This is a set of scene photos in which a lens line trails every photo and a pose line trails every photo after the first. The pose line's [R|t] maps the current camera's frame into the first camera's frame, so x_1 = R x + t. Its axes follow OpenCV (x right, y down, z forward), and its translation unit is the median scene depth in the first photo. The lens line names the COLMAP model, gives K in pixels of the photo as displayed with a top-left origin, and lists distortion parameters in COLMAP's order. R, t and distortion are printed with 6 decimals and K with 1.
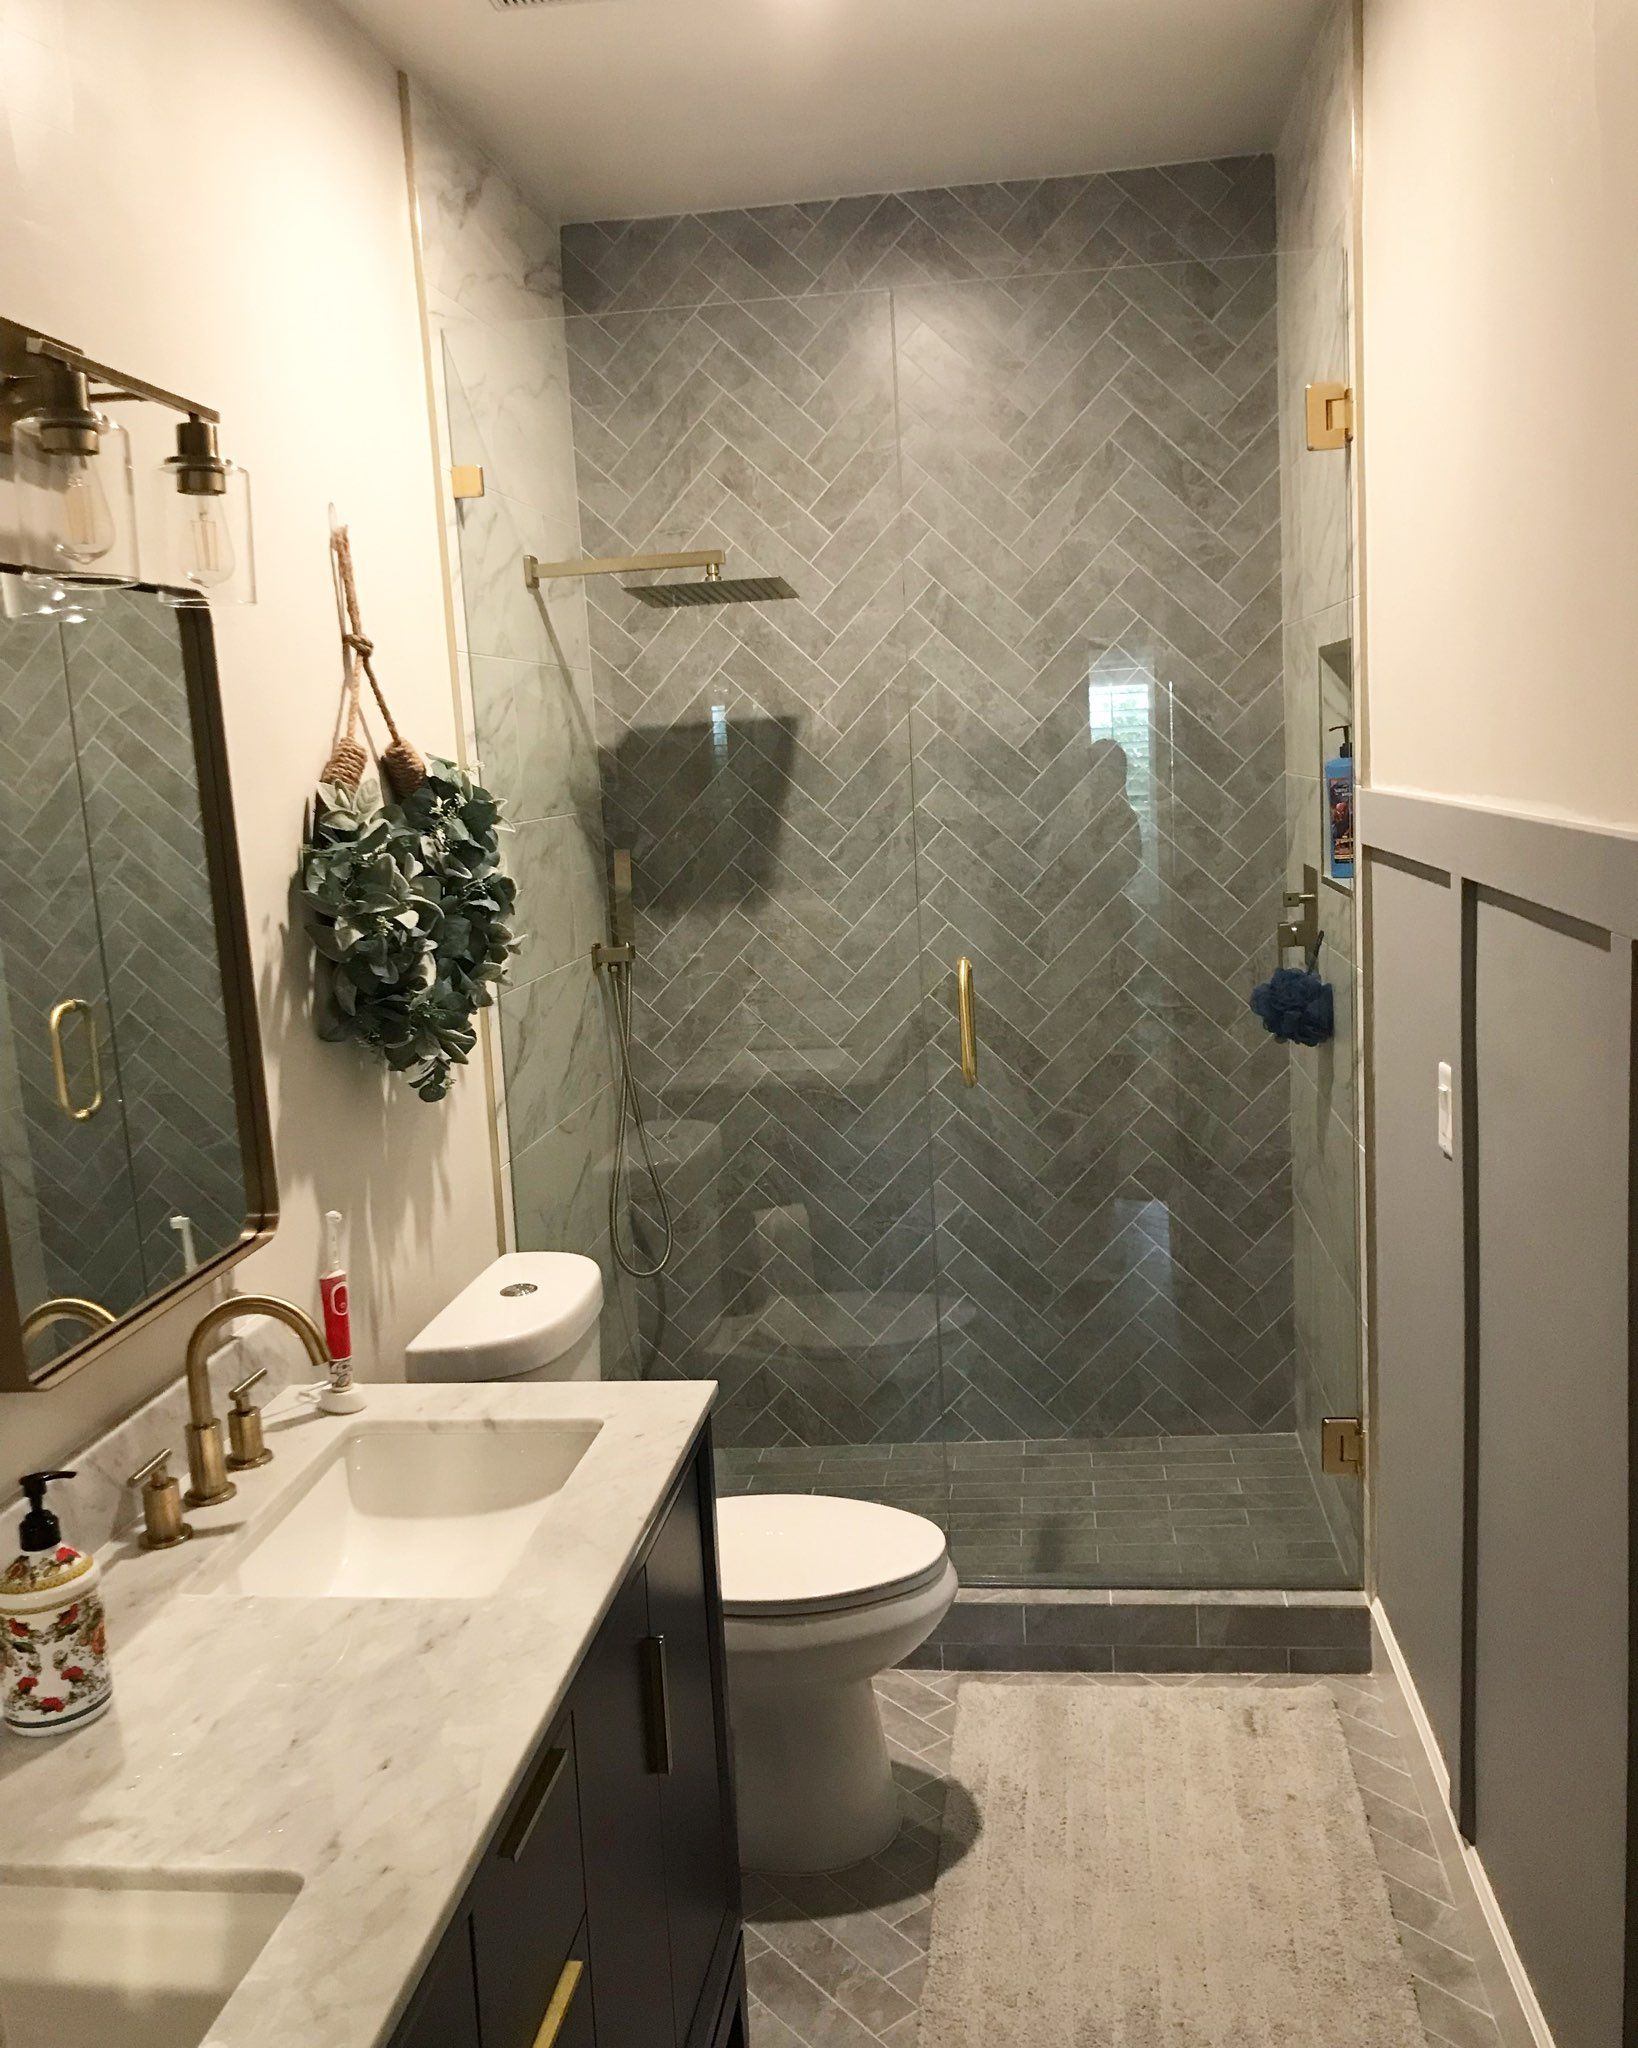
lens RADIAL K [[1778.0, 0, 819.0], [0, 1778.0, 1024.0], [0, 0, 1]] dist [0.078696, -0.112726]
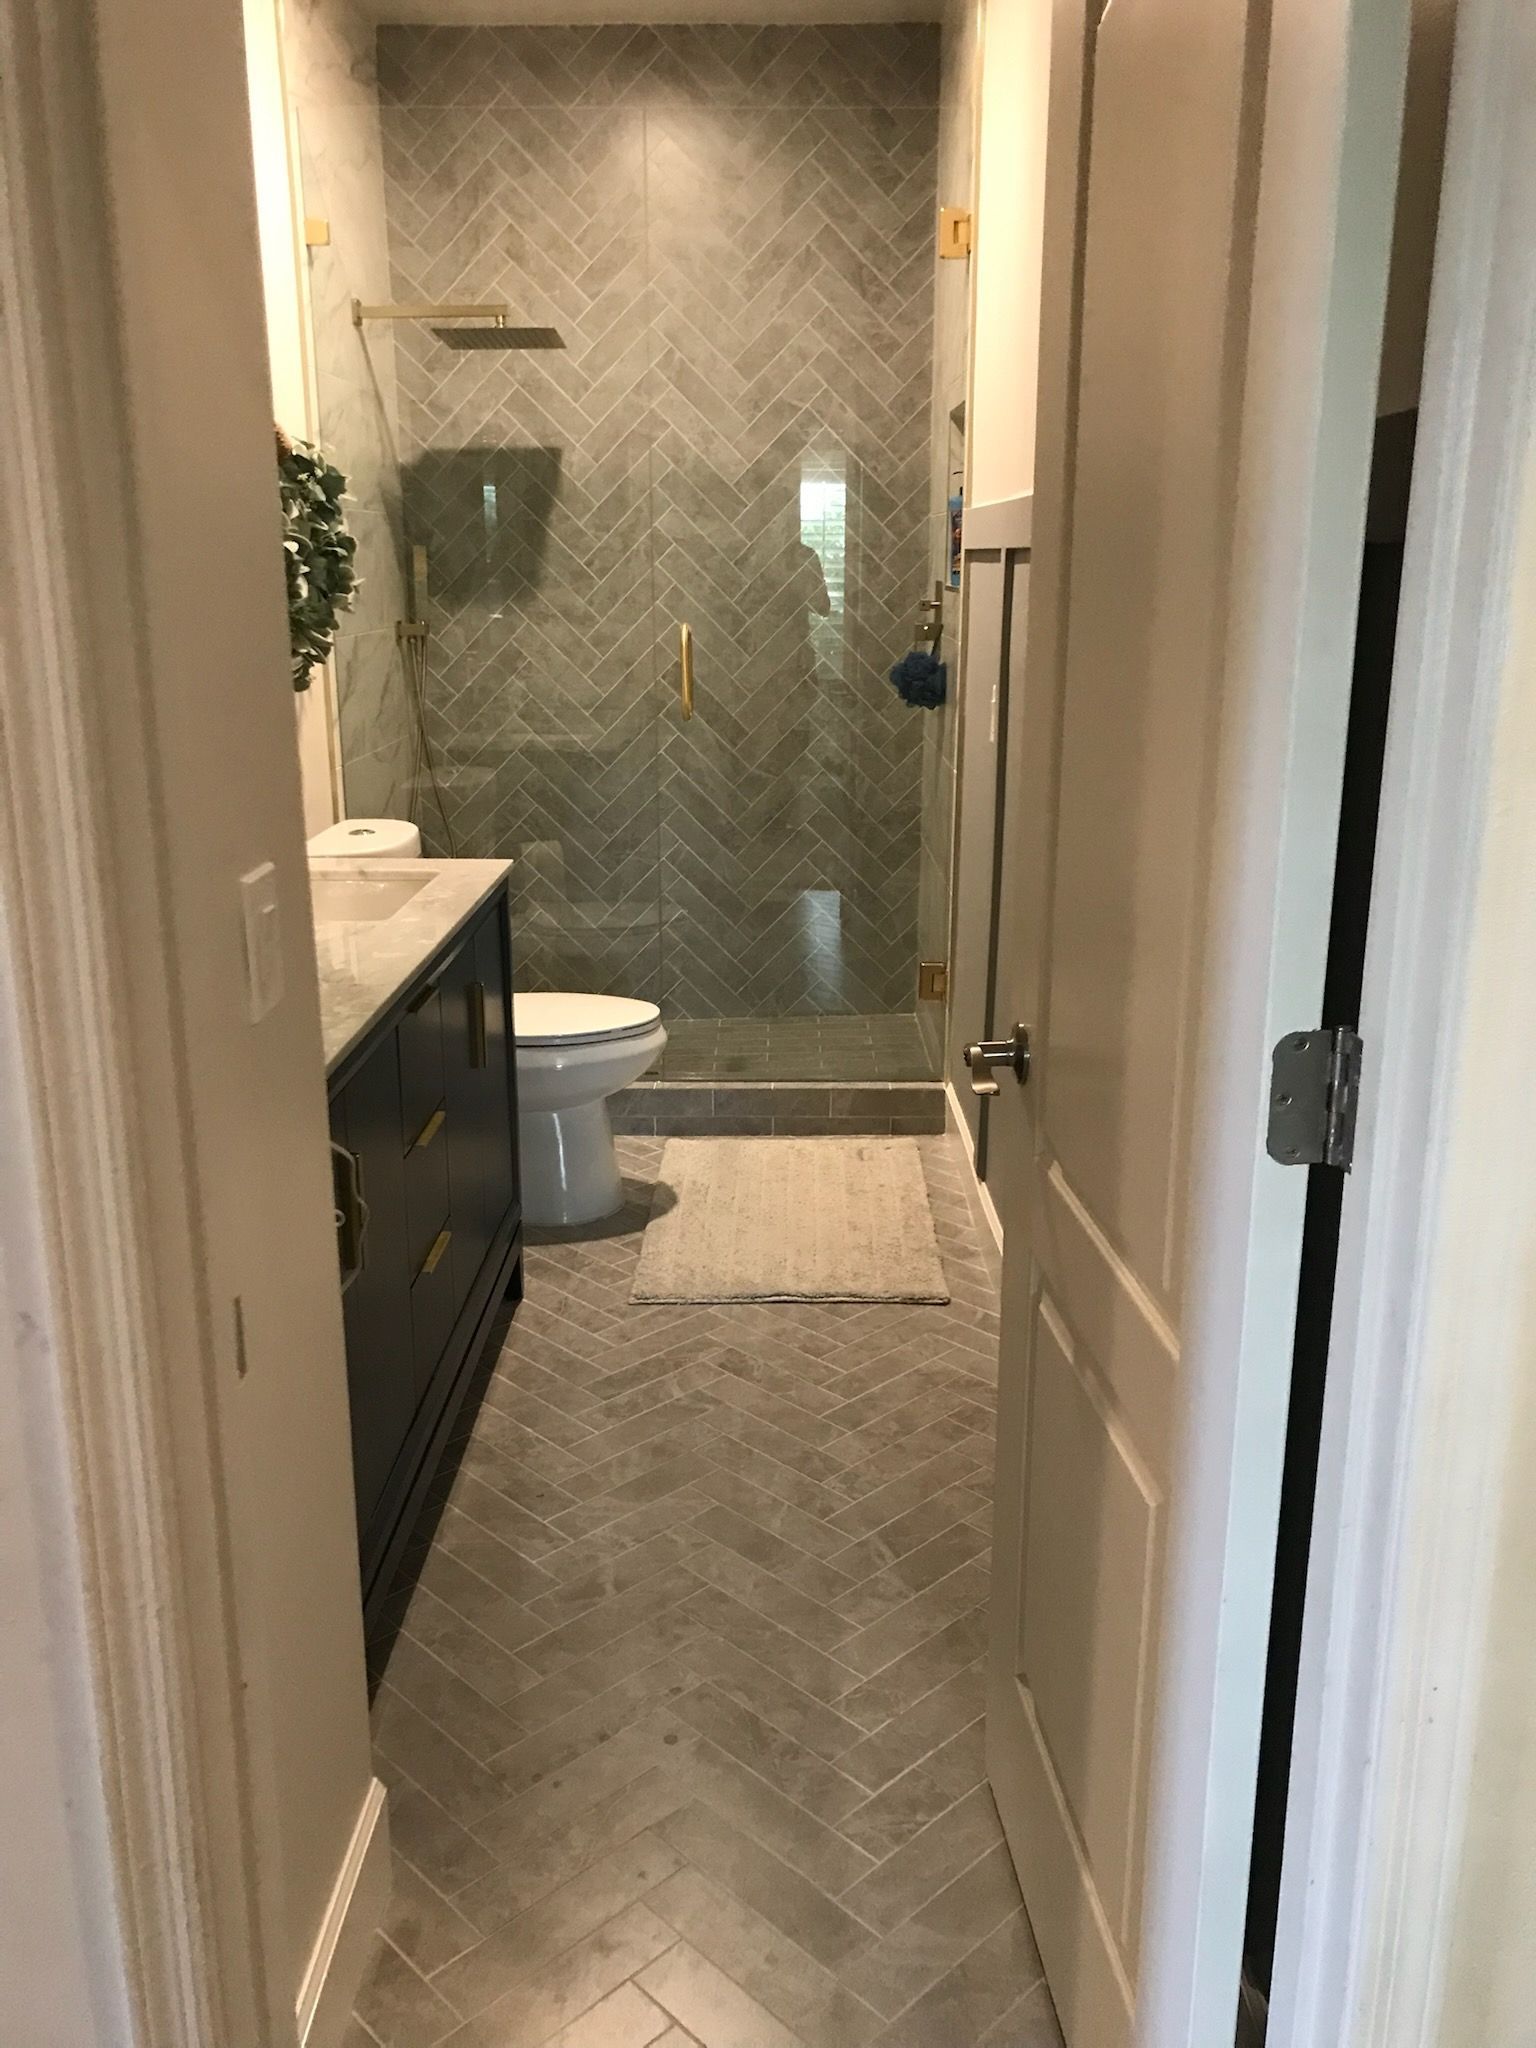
lens RADIAL K [[1600.6, 0, 768.0], [0, 1600.6, 1024.0], [0, 0, 1]] dist [-0.003529, -0.003897]
pose [[0.991225, 0.017673, 0.130995, -0.008868], [-0.034929, 0.990815, 0.130633, 0.084460], [-0.127483, -0.134062, 0.982739, -0.211169]]
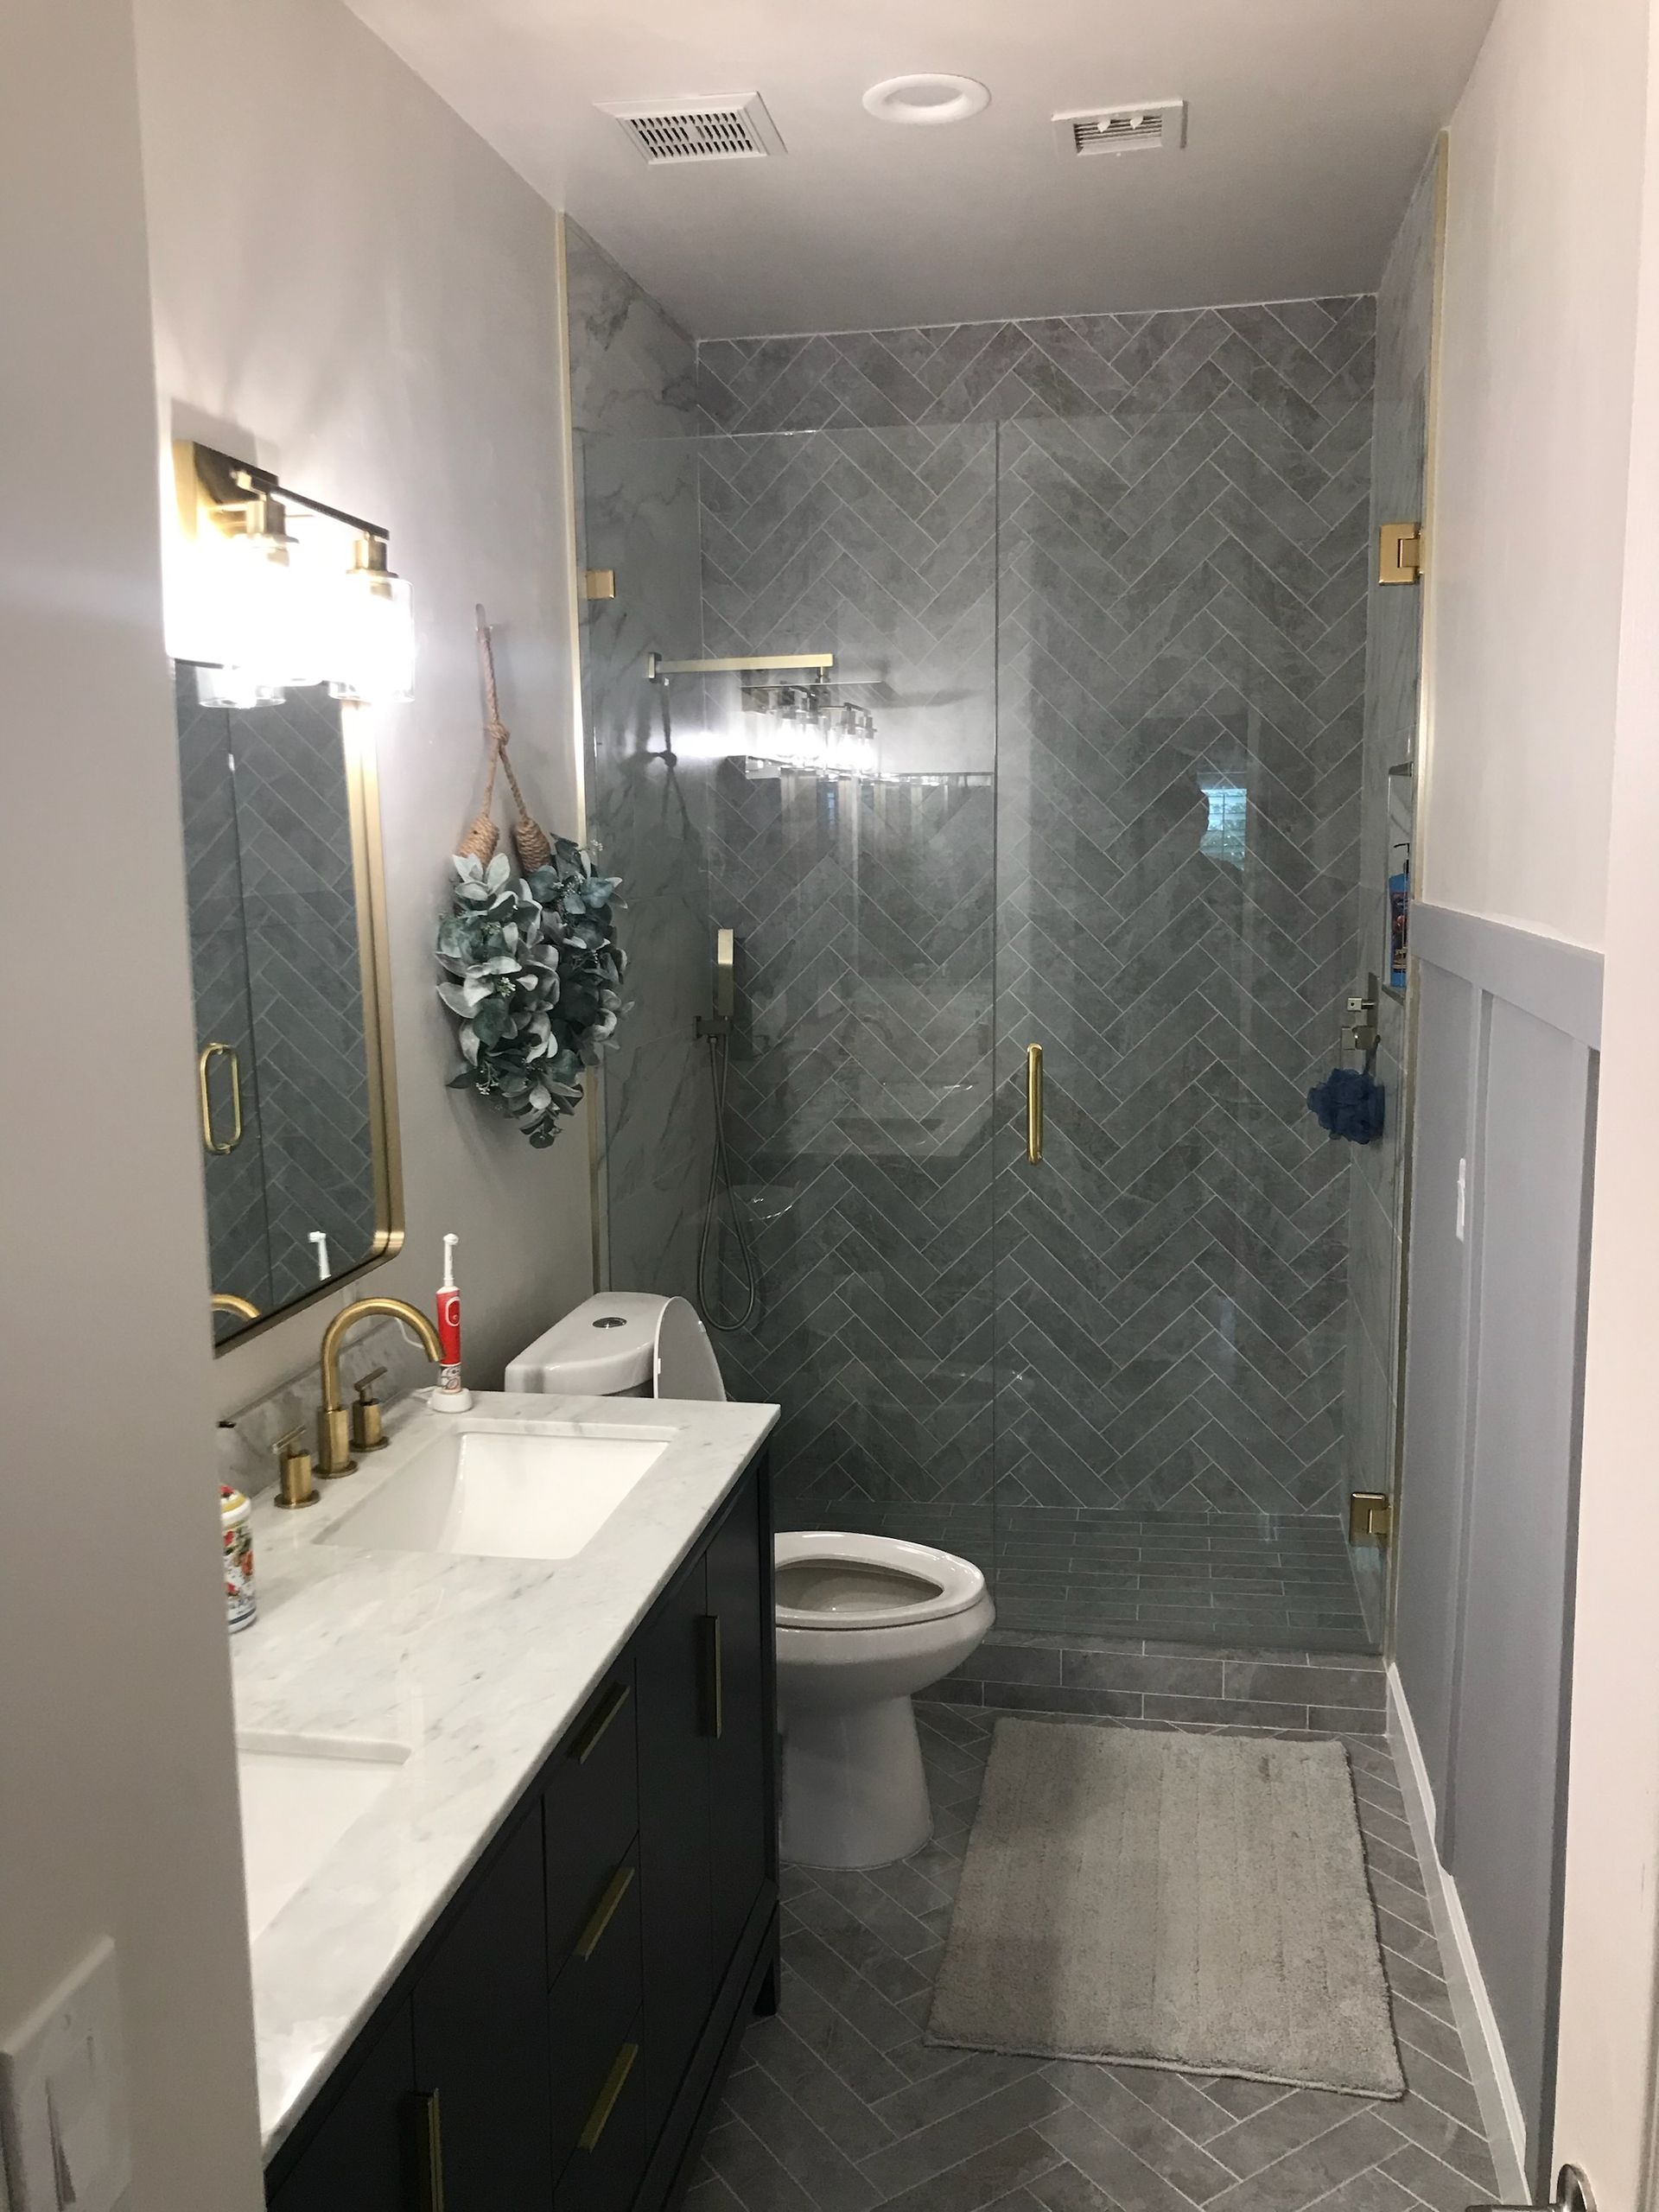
lens RADIAL K [[1784.6, 0, 829.5], [0, 1784.6, 1106.0], [0, 0, 1]] dist [0.089632, -0.162848]
pose [[0.997344, 0.051053, -0.051955, 0.012646], [-0.051212, 0.998686, -0.001726, 0.007086], [0.051799, 0.004383, 0.998648, -0.067655]]
